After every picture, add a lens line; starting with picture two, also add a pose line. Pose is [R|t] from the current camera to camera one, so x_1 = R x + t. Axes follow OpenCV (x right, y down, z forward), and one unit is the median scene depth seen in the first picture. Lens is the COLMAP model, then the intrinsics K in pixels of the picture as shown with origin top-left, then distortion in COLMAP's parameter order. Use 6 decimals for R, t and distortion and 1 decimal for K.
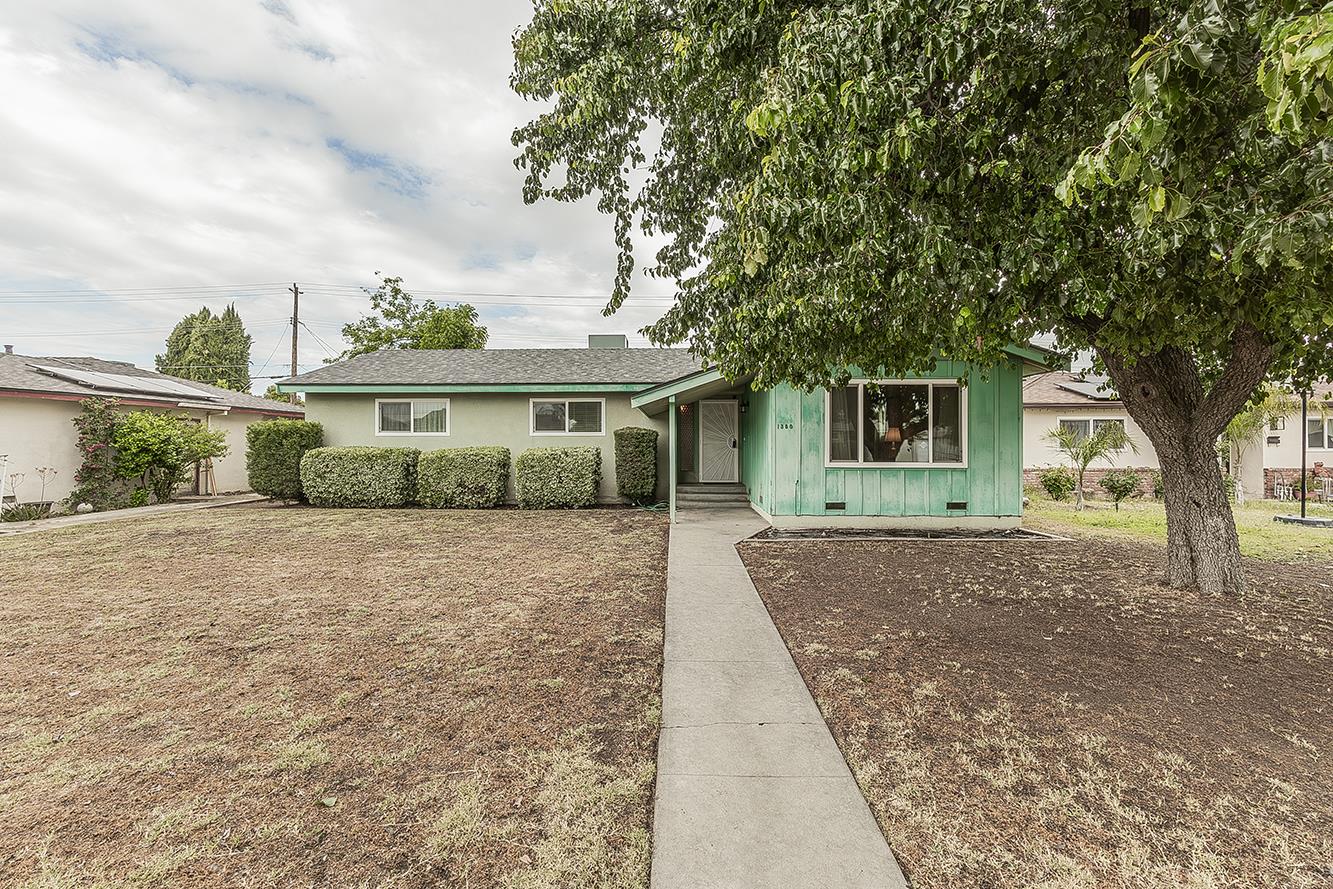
lens RADIAL K [[585.1, 0, 668.1], [0, 585.1, 438.6], [0, 0, 1]] dist [0.002874, -0.001684]
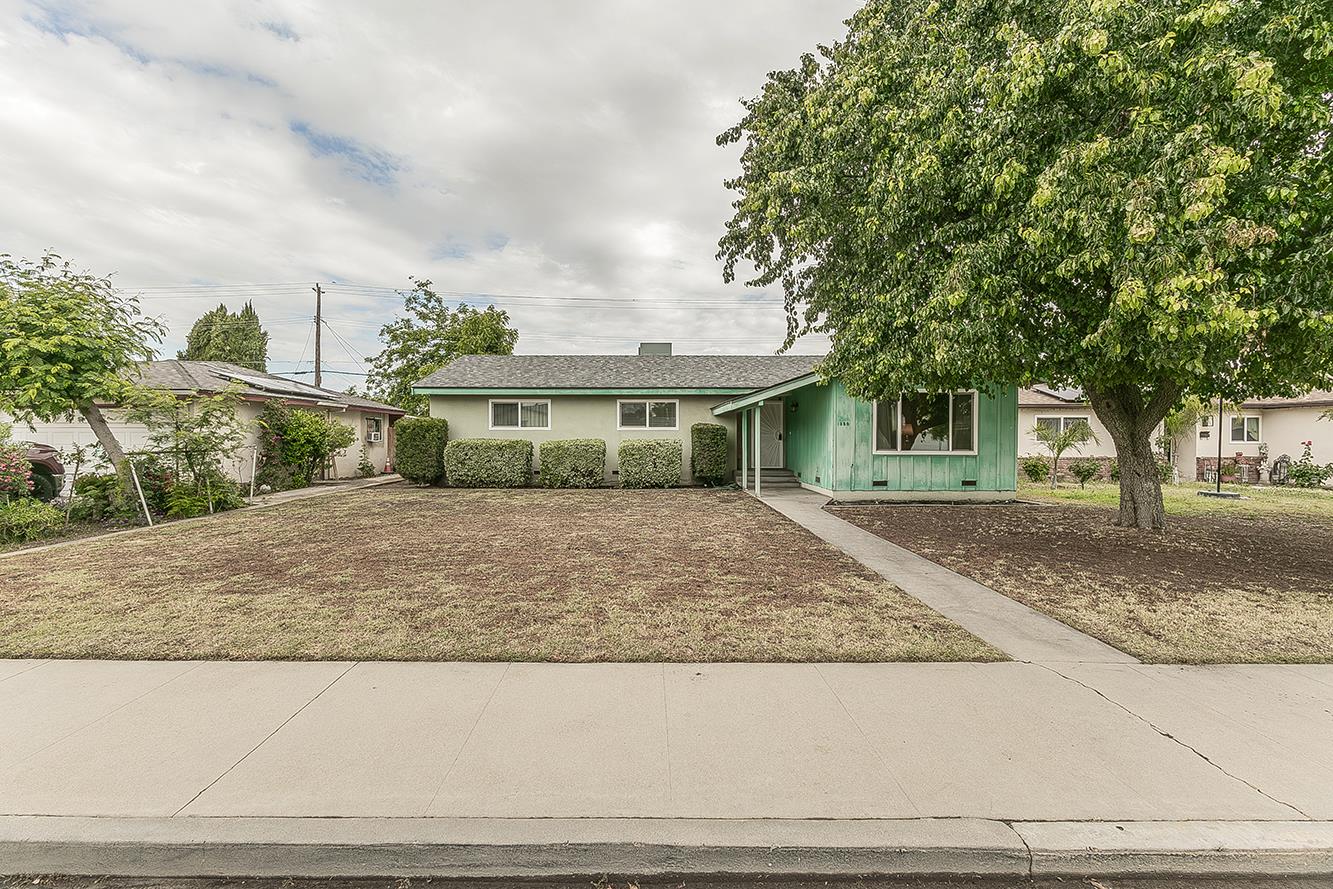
lens RADIAL K [[585.1, 0, 660.9], [0, 585.1, 447.7], [0, 0, 1]] dist [0.002874, -0.001684]
pose [[0.999287, 0.000340, 0.037746, -0.176245], [-0.001363, 0.999632, 0.027097, -0.001485], [-0.037723, -0.027129, 0.998920, -0.209477]]
